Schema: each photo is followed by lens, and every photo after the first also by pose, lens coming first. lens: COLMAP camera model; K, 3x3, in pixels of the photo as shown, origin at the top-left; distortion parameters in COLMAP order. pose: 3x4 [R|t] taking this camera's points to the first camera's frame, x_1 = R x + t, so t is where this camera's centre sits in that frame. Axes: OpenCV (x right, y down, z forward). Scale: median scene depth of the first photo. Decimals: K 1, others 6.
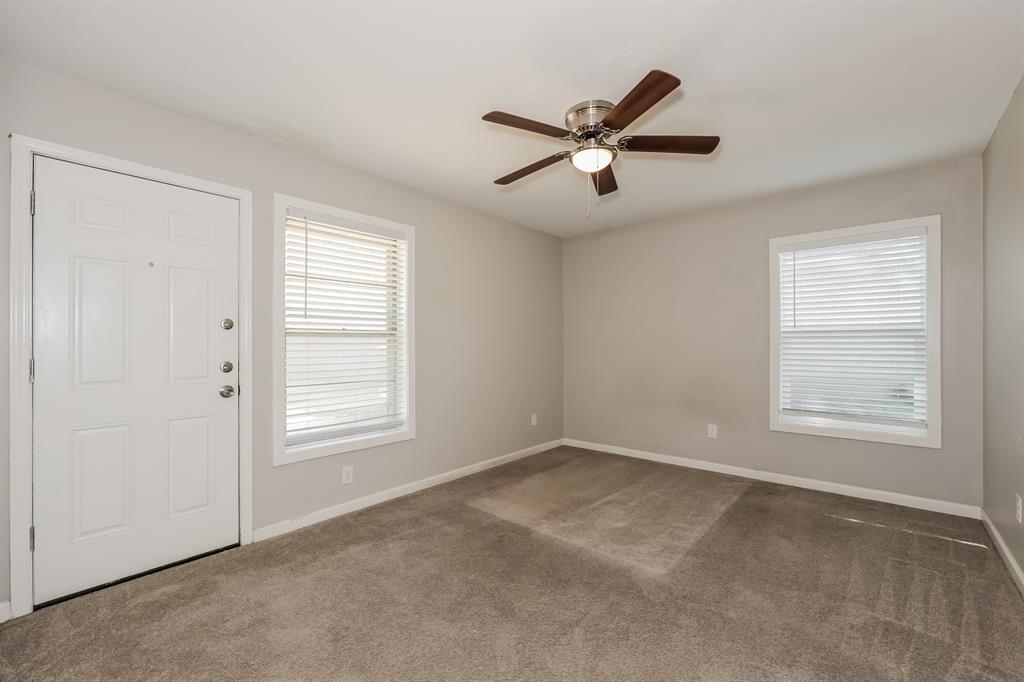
lens RADIAL K [[414.1, 0, 515.5], [0, 414.1, 345.5], [0, 0, 1]] dist [0.001979, 0.000184]
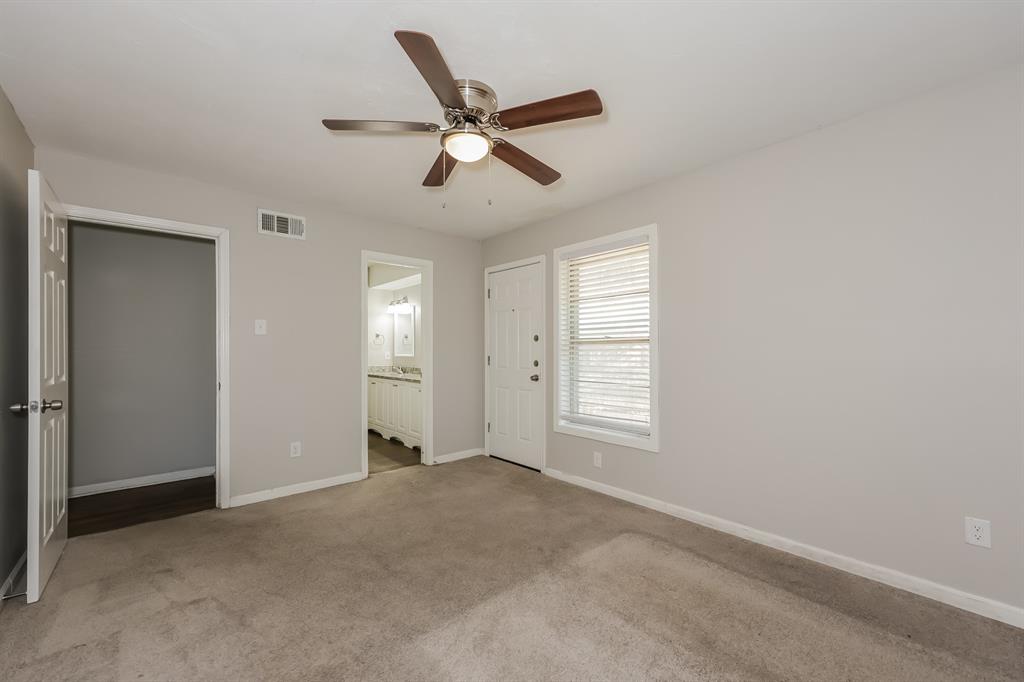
lens RADIAL K [[414.1, 0, 515.5], [0, 414.1, 345.5], [0, 0, 1]] dist [0.001979, 0.000184]
pose [[-0.127003, -0.006983, -0.991878, 0.850205], [0.000328, 0.999975, -0.007082, -0.007925], [0.991902, -0.001225, -0.126997, 0.964190]]
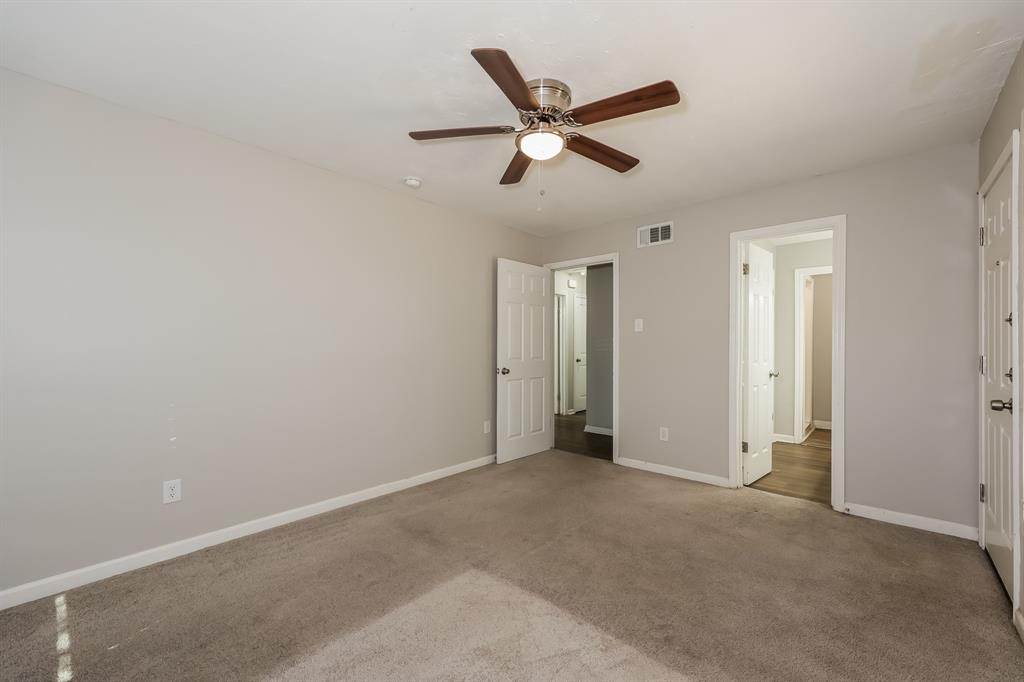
lens RADIAL K [[414.1, 0, 515.5], [0, 414.1, 345.5], [0, 0, 1]] dist [0.001979, 0.000184]
pose [[-0.999957, 0.001335, 0.009147, 0.195174], [0.001390, 0.999981, 0.006011, -0.008706], [-0.009139, 0.006023, -0.999940, 1.517851]]
